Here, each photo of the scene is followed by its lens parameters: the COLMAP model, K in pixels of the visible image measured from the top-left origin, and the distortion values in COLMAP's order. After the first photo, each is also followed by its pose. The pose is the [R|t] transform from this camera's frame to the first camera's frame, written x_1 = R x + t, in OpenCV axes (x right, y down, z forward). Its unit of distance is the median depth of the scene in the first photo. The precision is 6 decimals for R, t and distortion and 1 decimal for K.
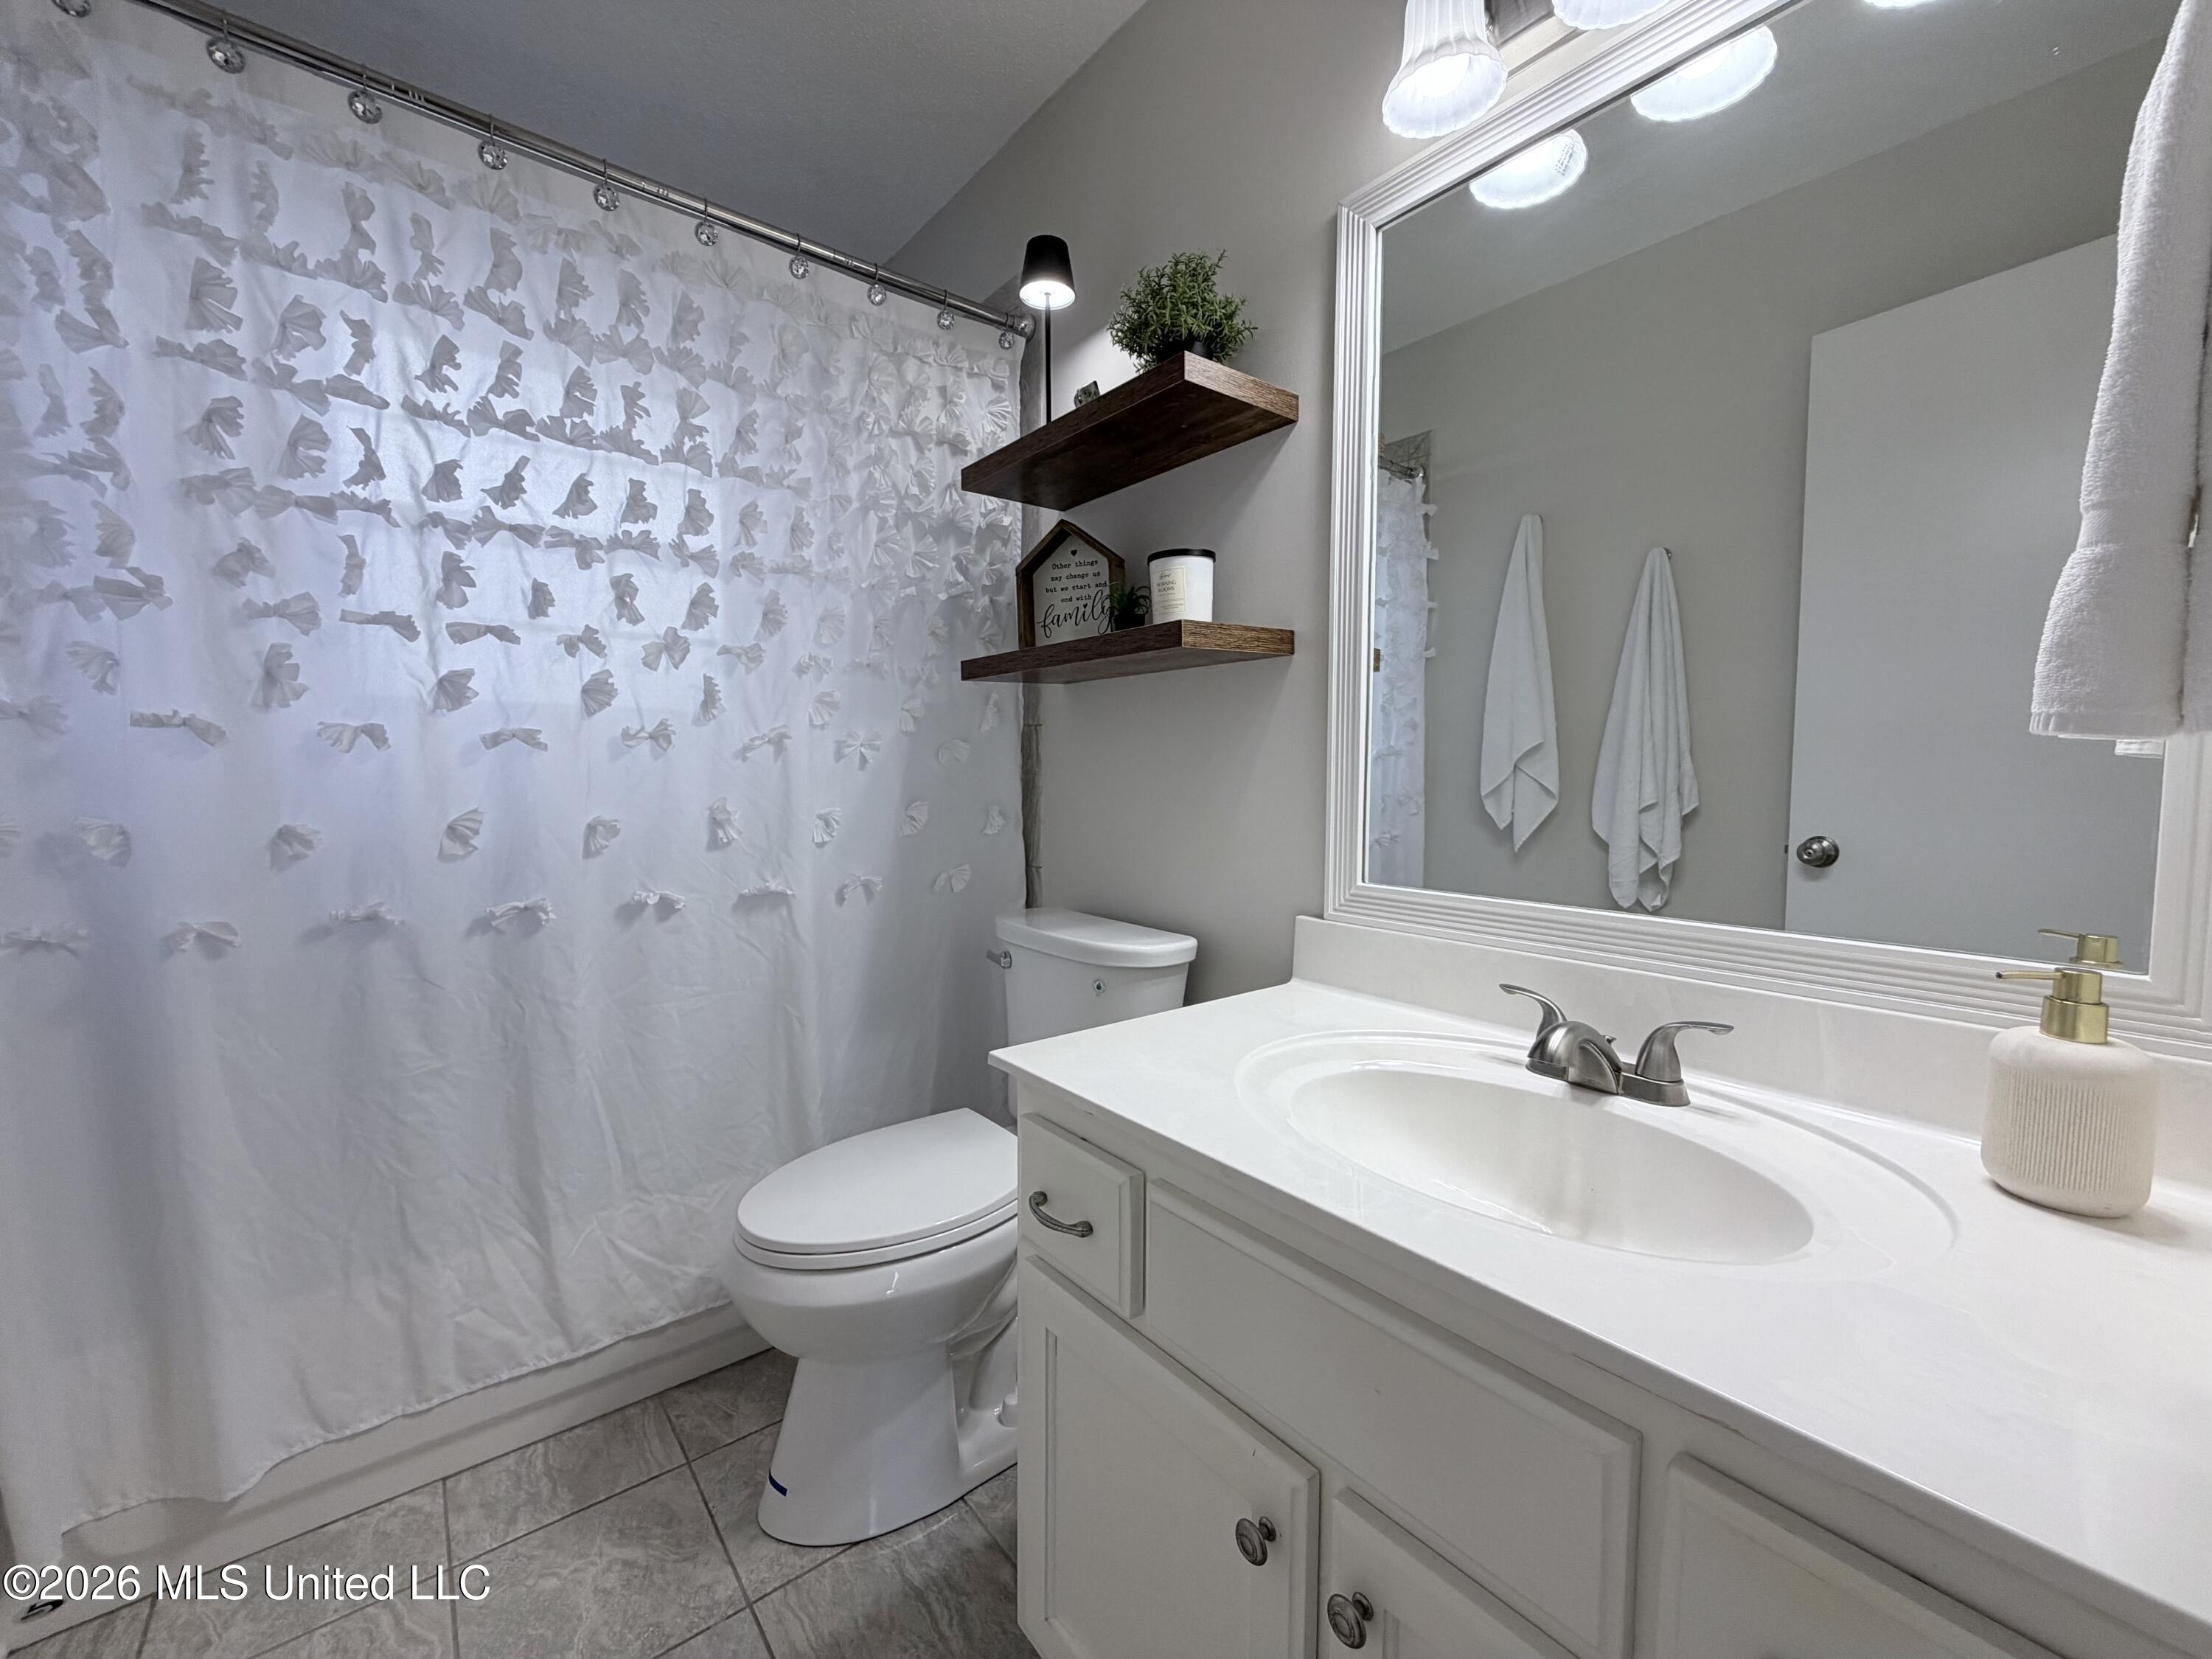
lens RADIAL K [[880.3, 0, 1098.8], [0, 880.3, 824.9], [0, 0, 1]] dist [-0.001483, 0.000317]
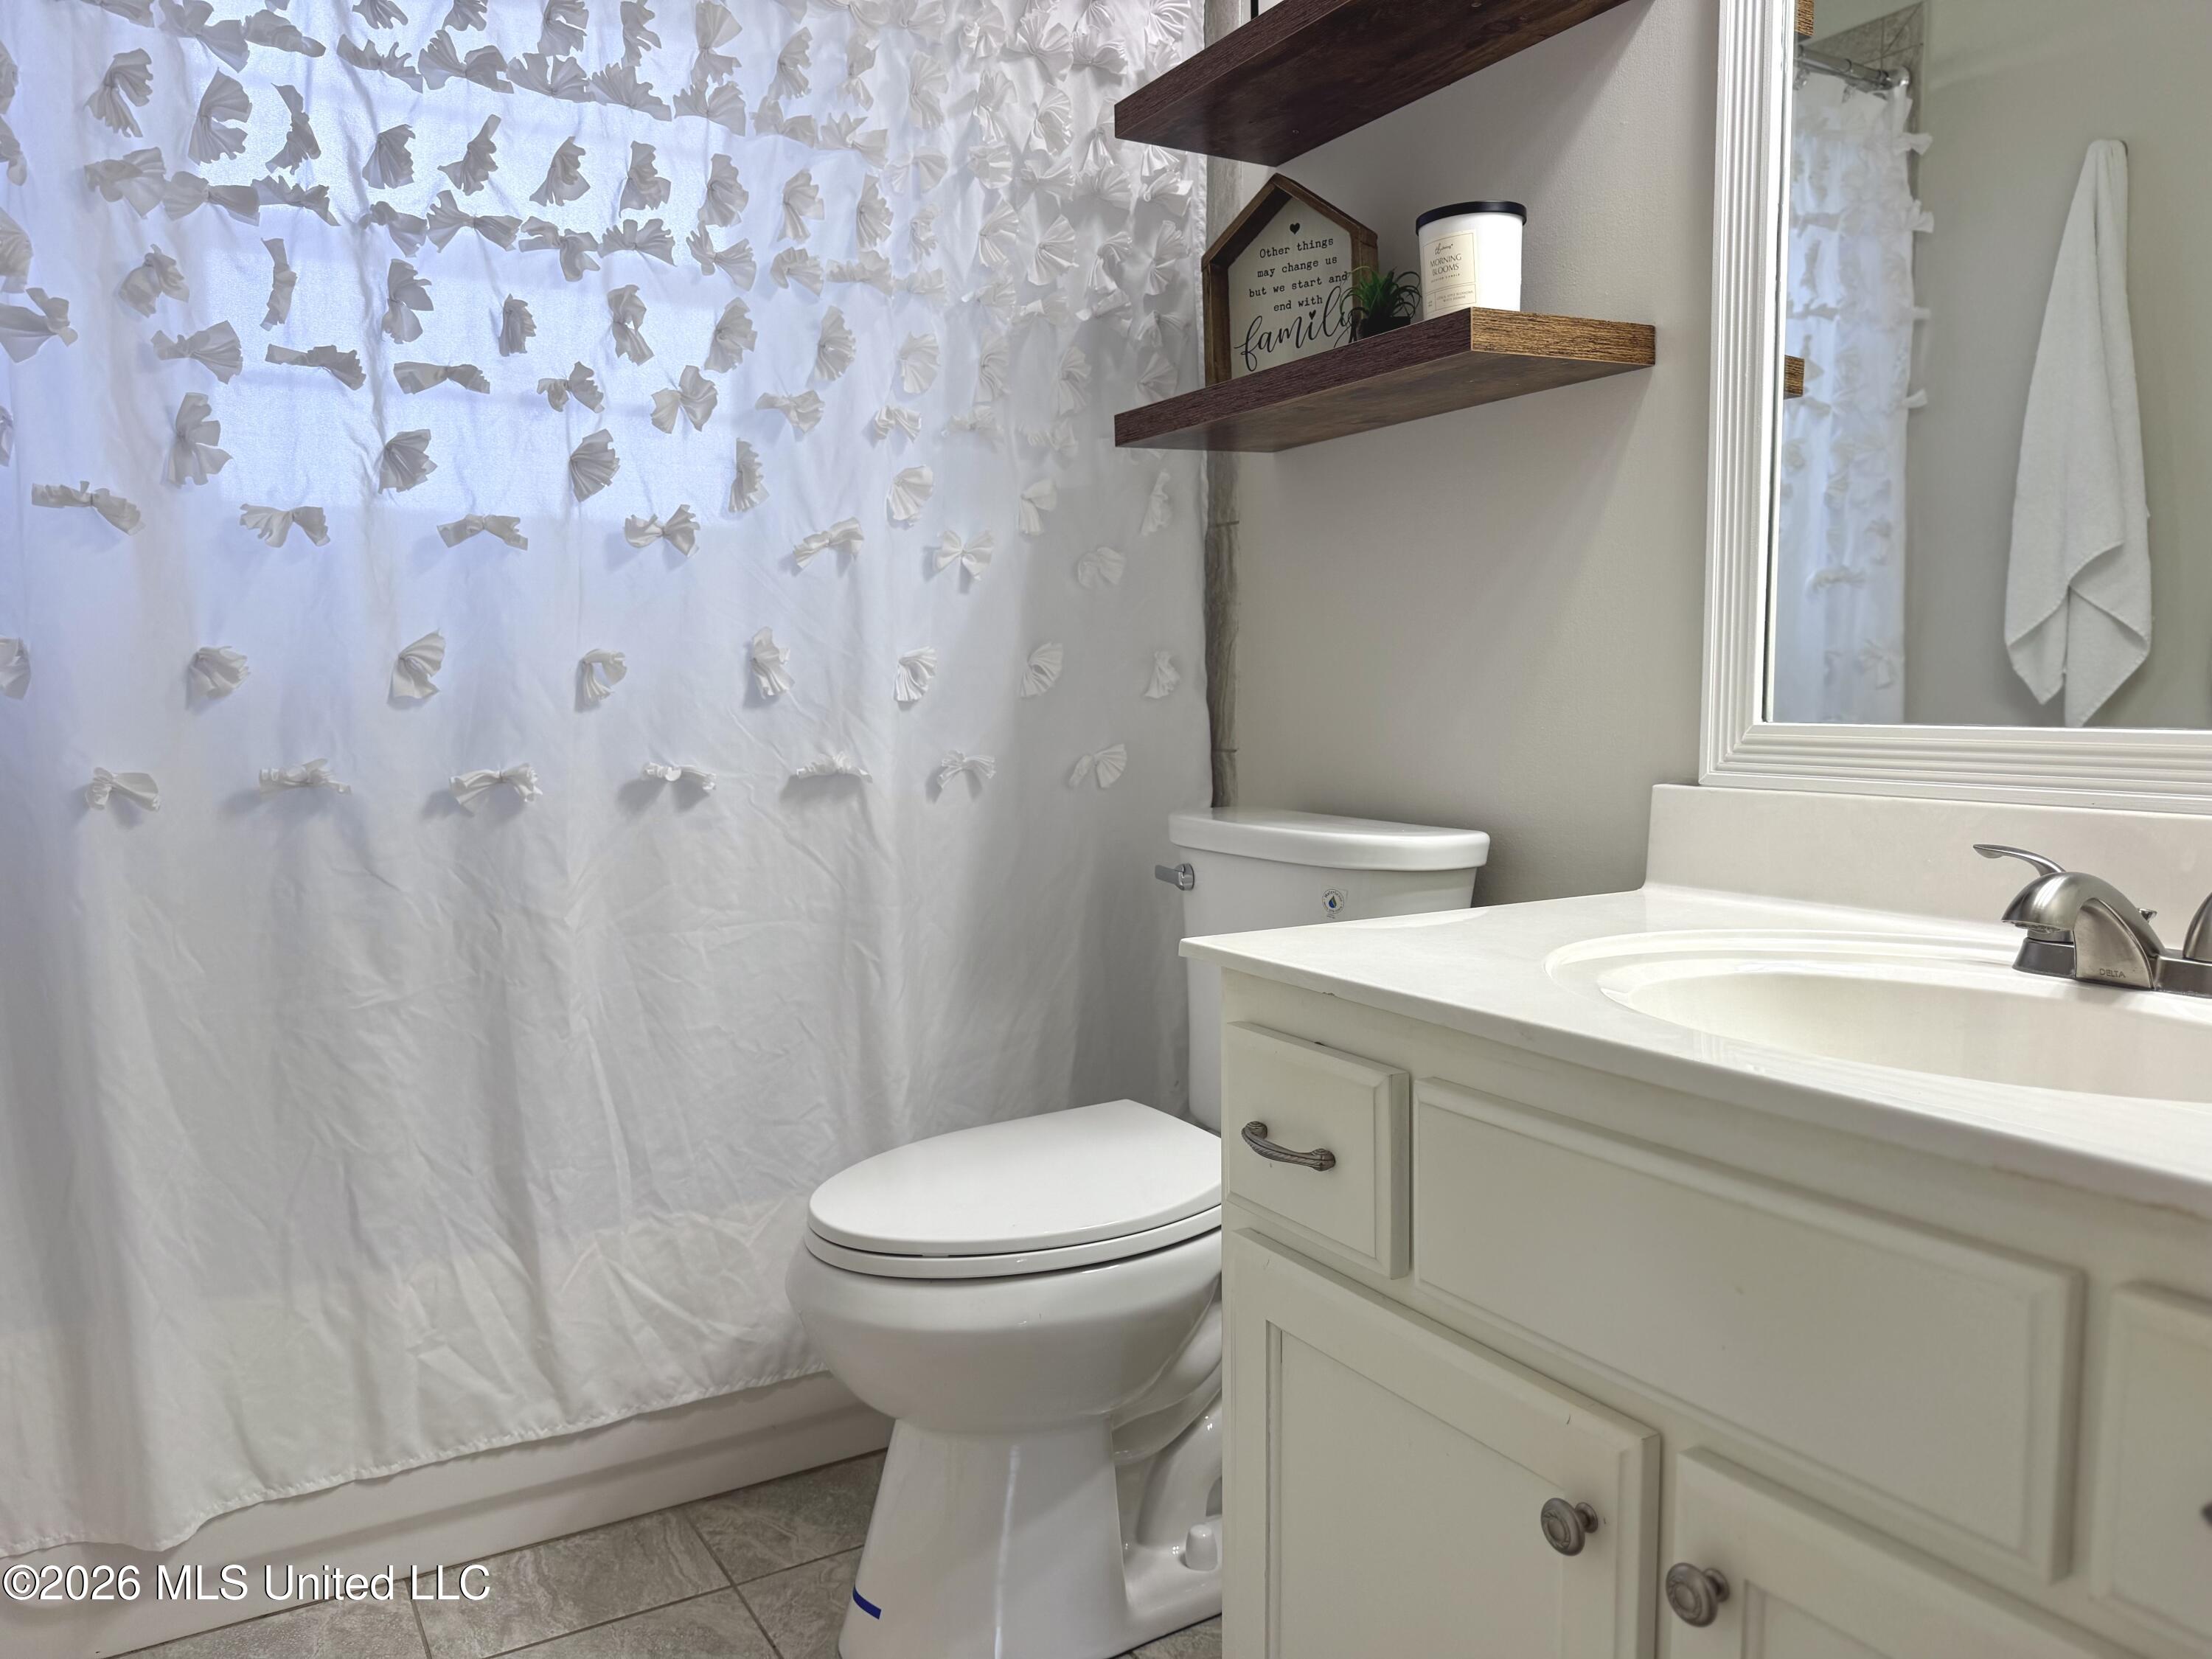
lens RADIAL K [[1553.2, 0, 1106.0], [0, 1553.2, 829.5], [0, 0, 1]] dist [0.027861, -0.046398]
pose [[0.991053, 0.001178, -0.133463, -0.014709], [0.003416, 0.999410, 0.034186, 0.092067], [0.133424, -0.034336, 0.990464, -0.150753]]
